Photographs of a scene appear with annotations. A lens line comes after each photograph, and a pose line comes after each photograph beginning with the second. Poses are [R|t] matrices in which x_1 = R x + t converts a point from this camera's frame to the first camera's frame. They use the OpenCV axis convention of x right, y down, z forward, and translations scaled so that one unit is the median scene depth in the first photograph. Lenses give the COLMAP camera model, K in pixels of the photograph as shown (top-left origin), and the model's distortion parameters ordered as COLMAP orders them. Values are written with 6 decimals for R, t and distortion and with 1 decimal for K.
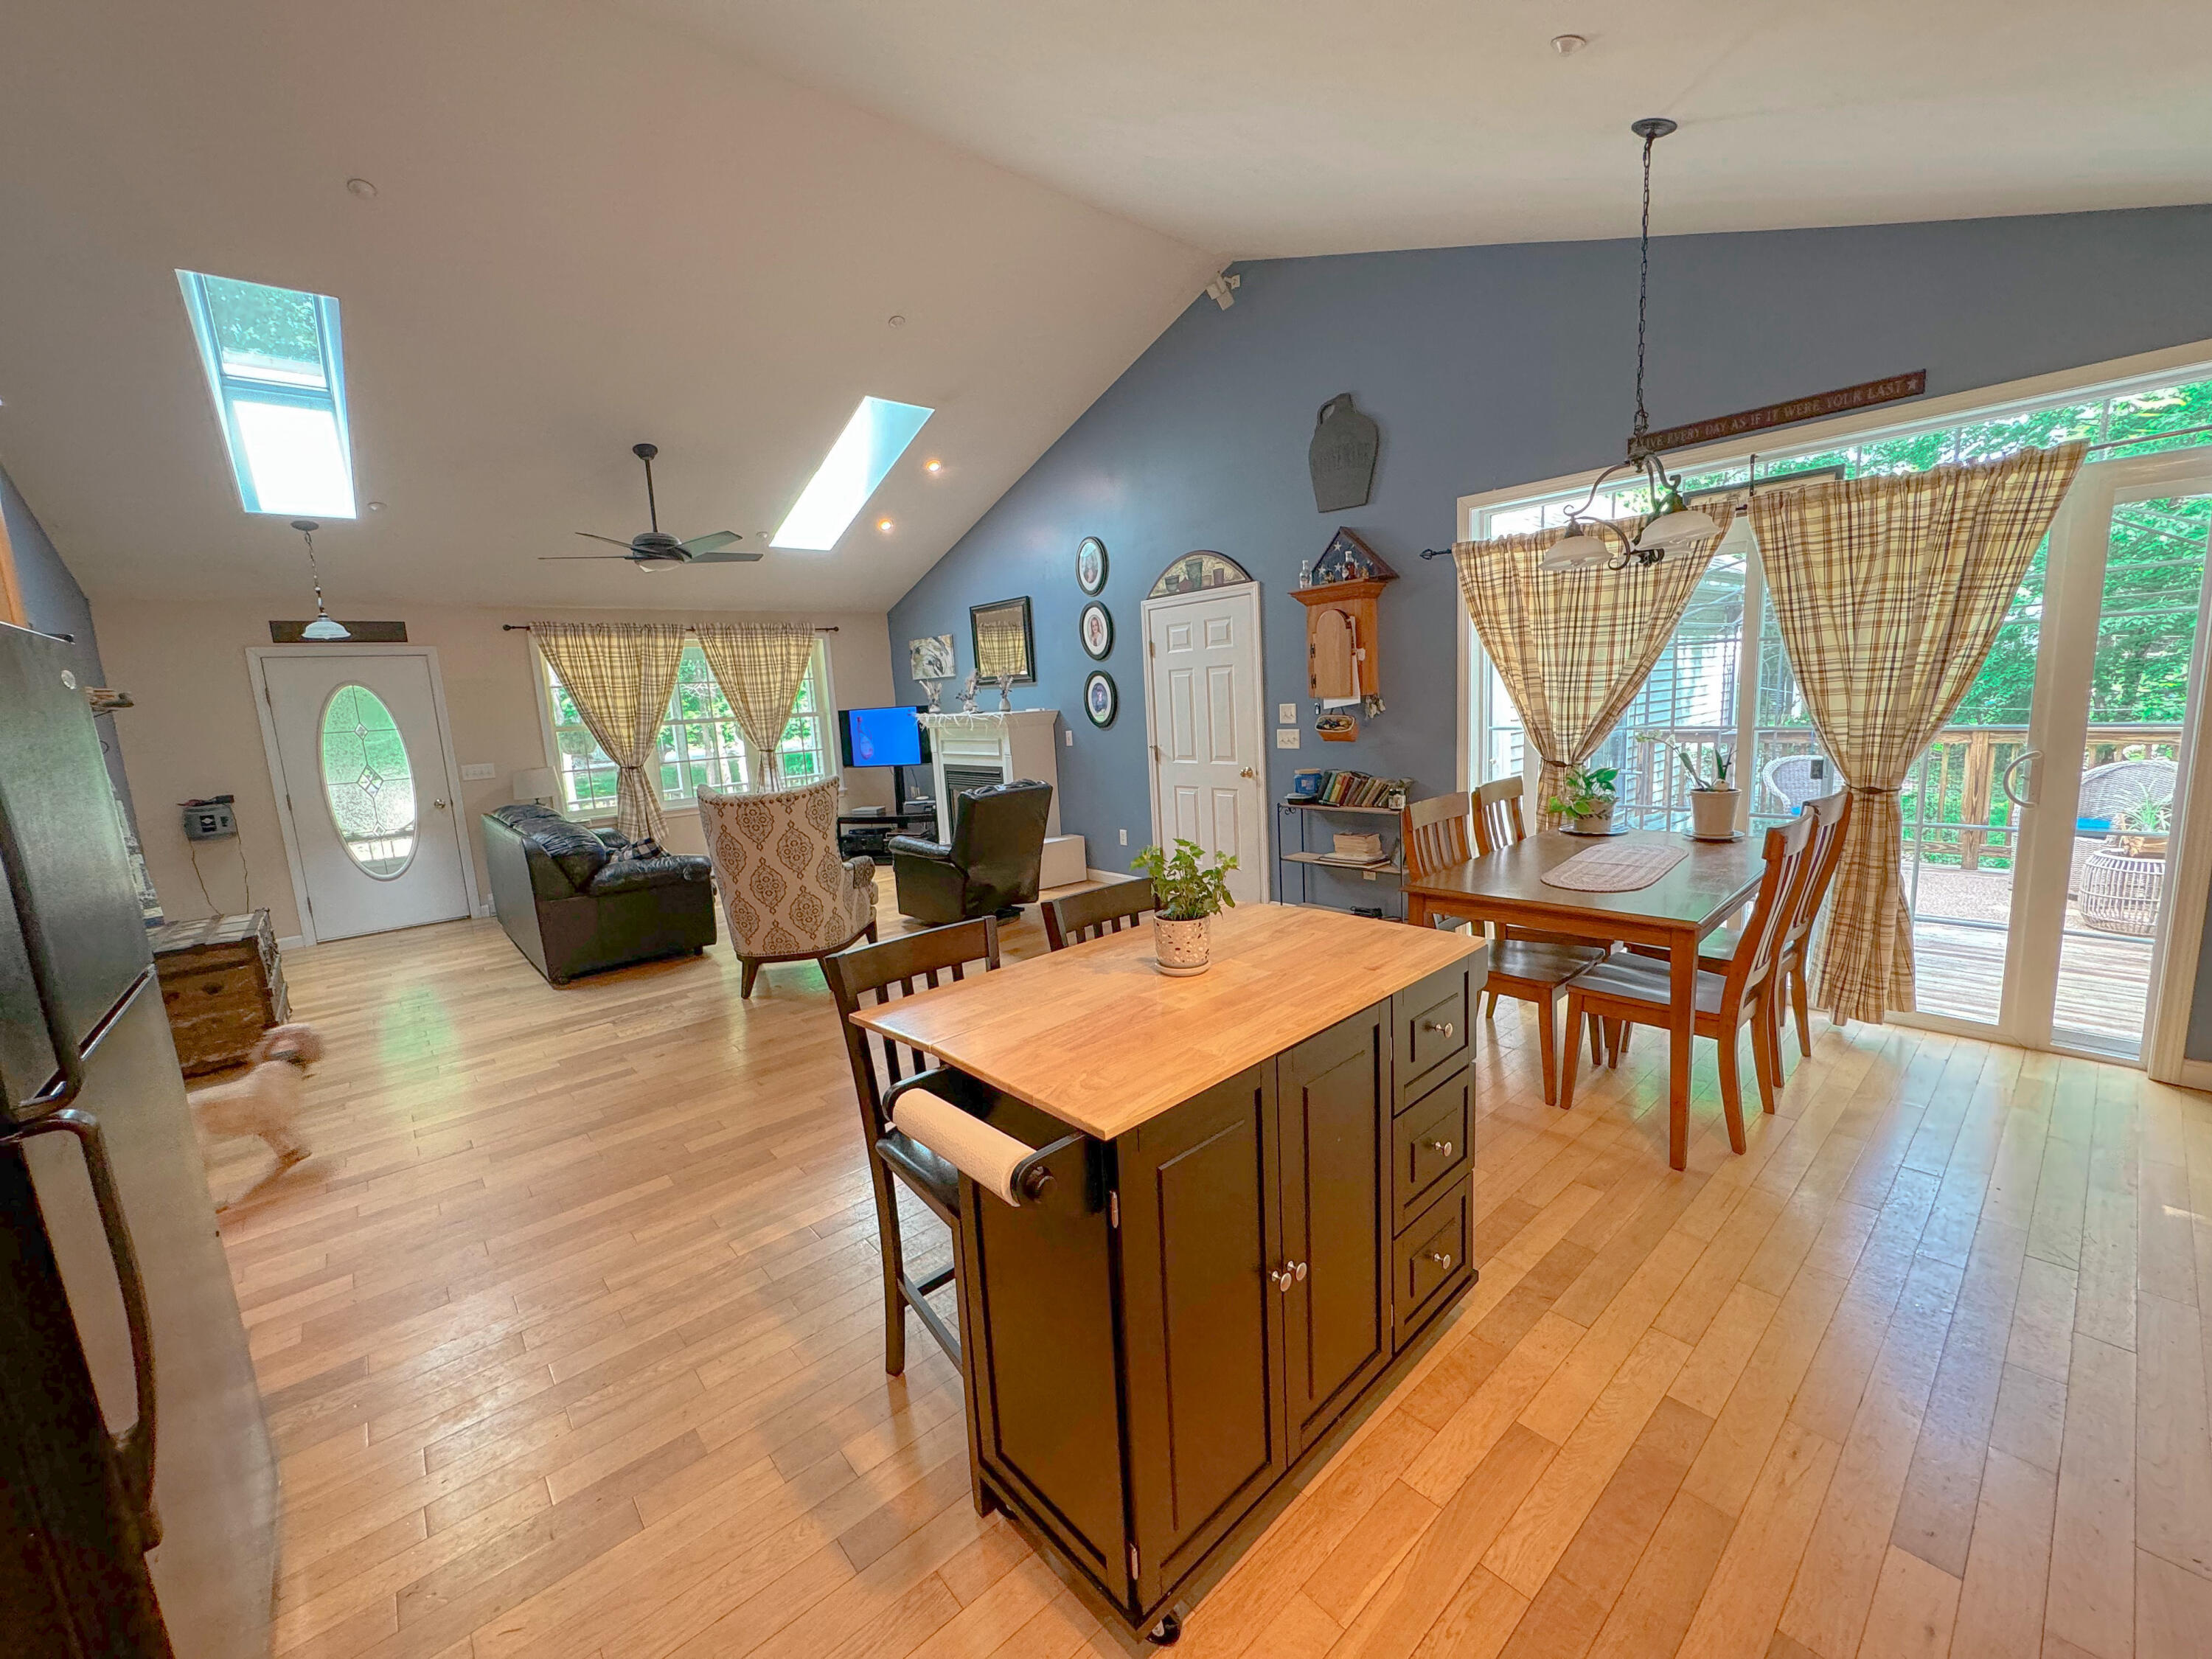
lens RADIAL K [[881.9, 0, 1103.5], [0, 881.9, 831.4], [0, 0, 1]] dist [-0.002116, 0.000136]
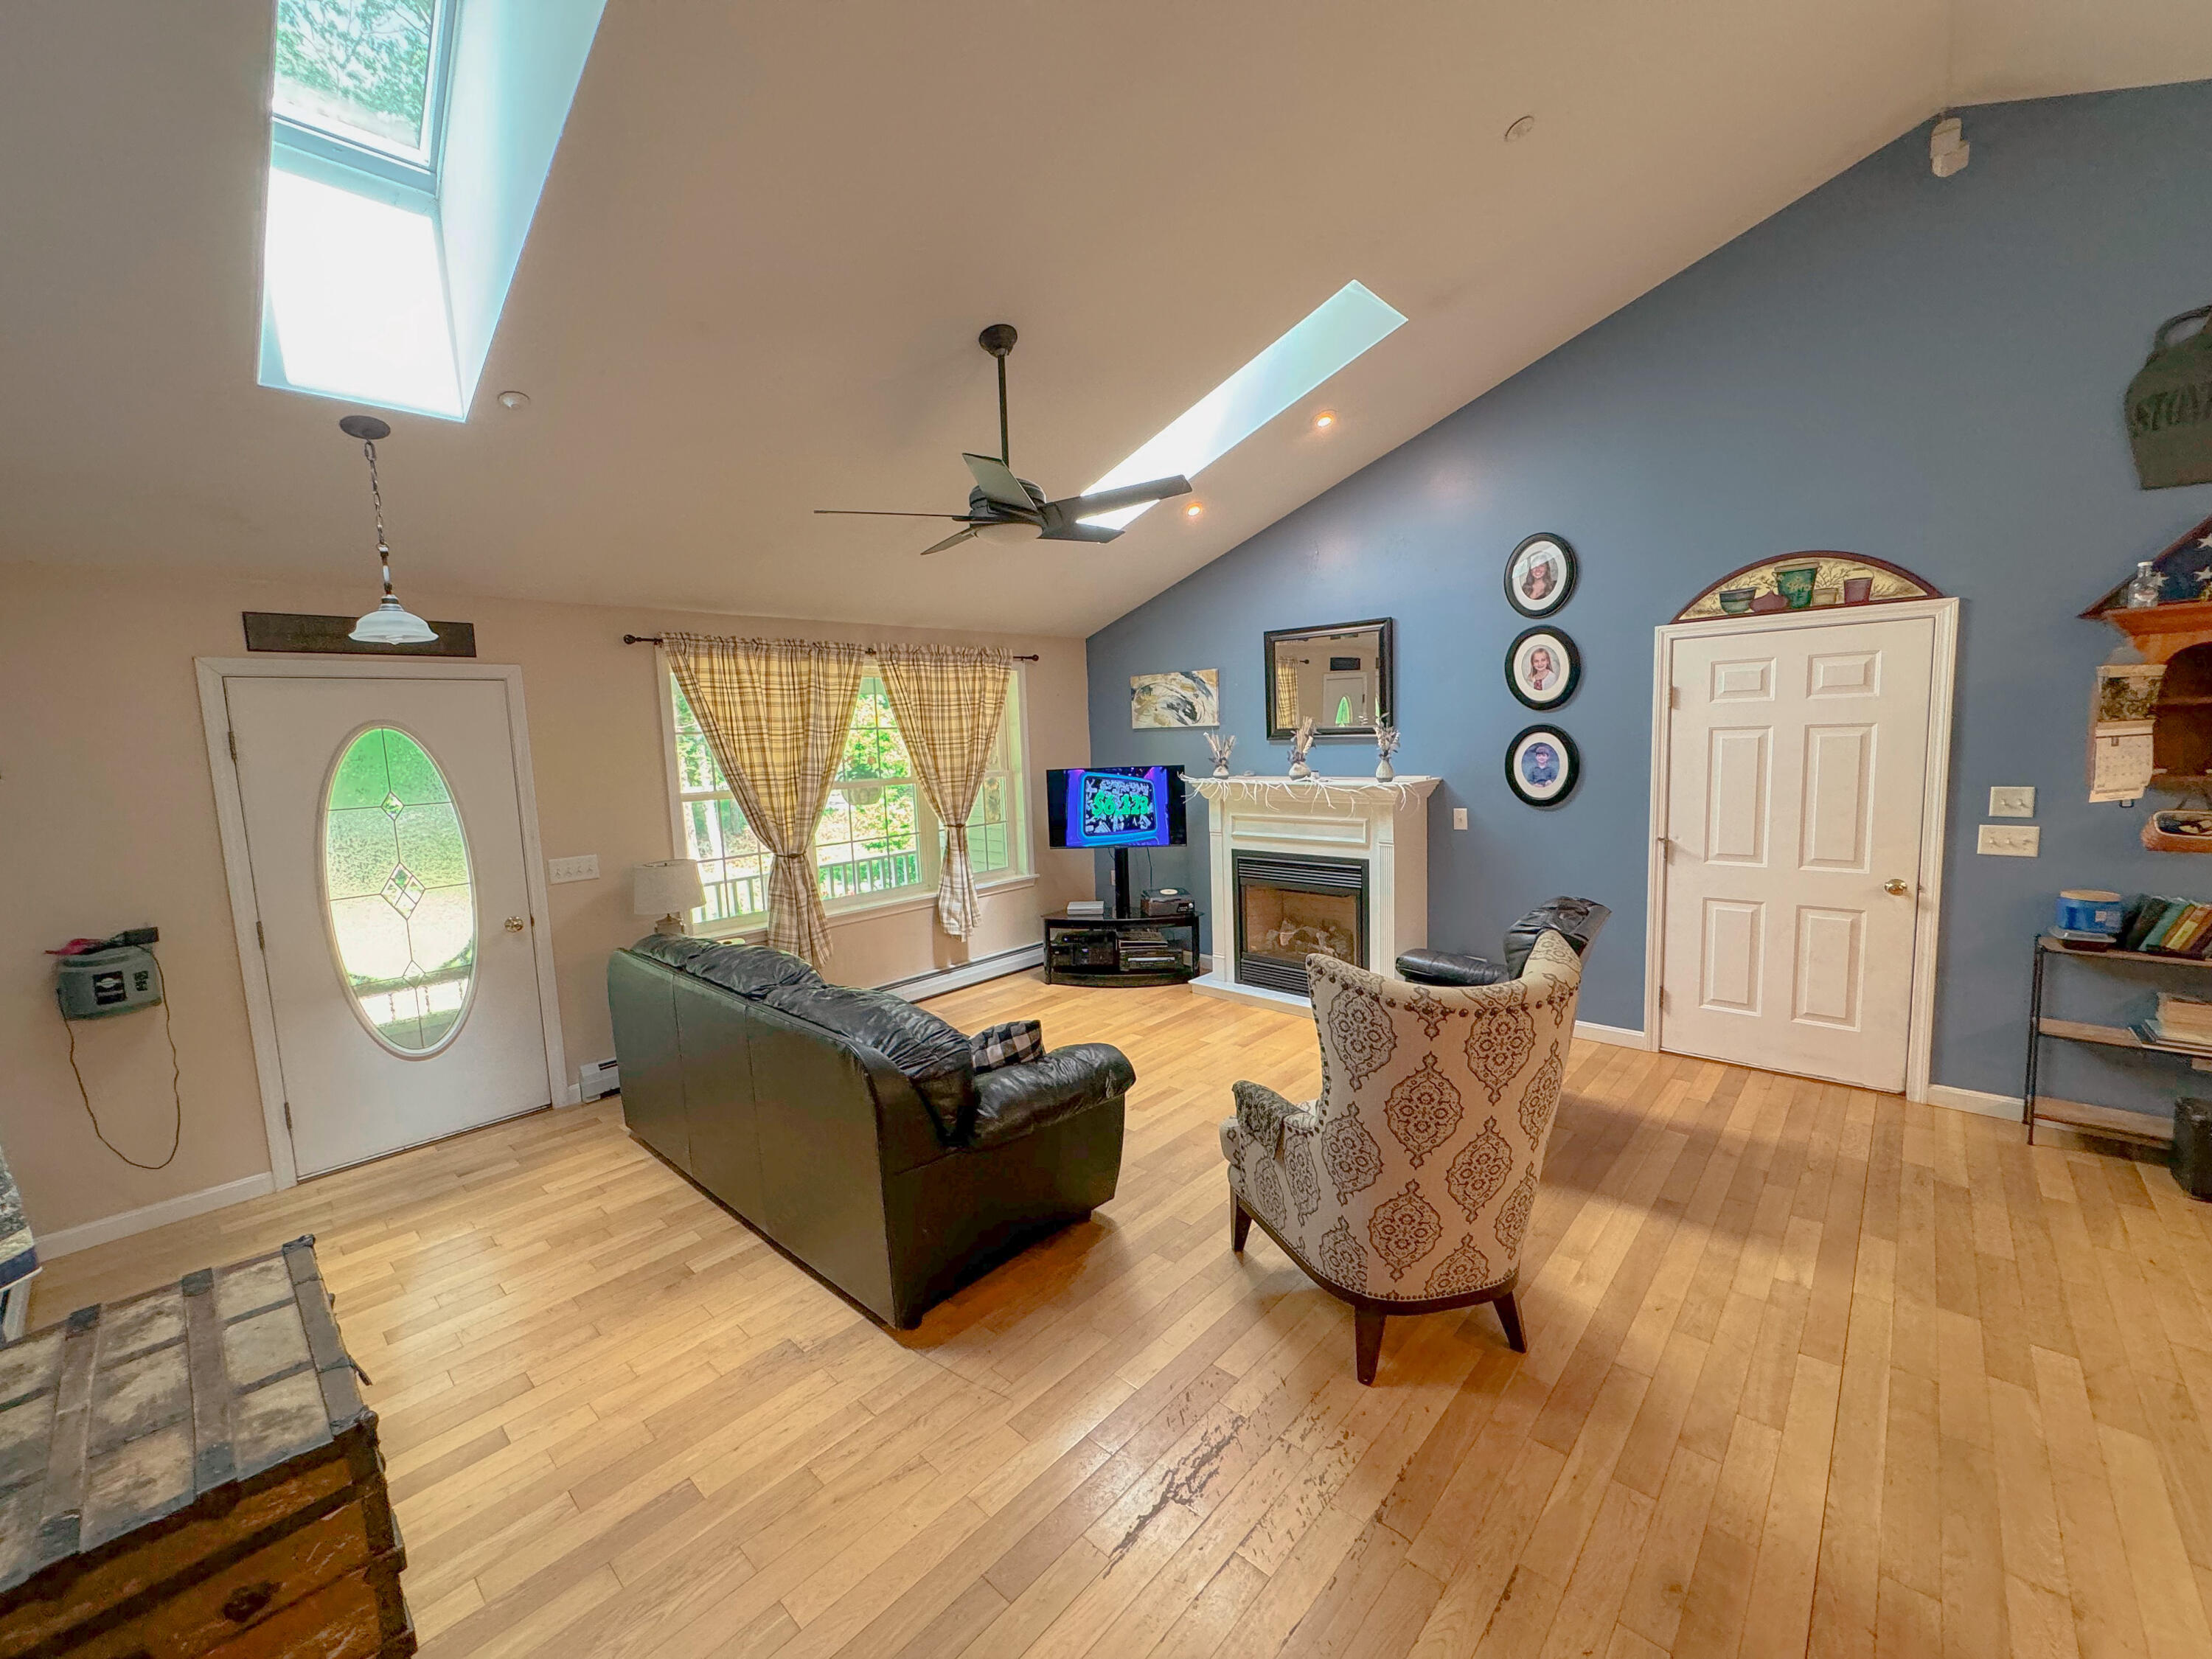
lens RADIAL K [[881.9, 0, 1102.6], [0, 881.9, 830.7], [0, 0, 1]] dist [-0.002116, 0.000136]
pose [[0.993730, 0.004702, 0.111705, -0.420212], [0.000605, 0.998875, -0.047424, -0.066255], [-0.111803, 0.047195, 0.992609, 0.351931]]
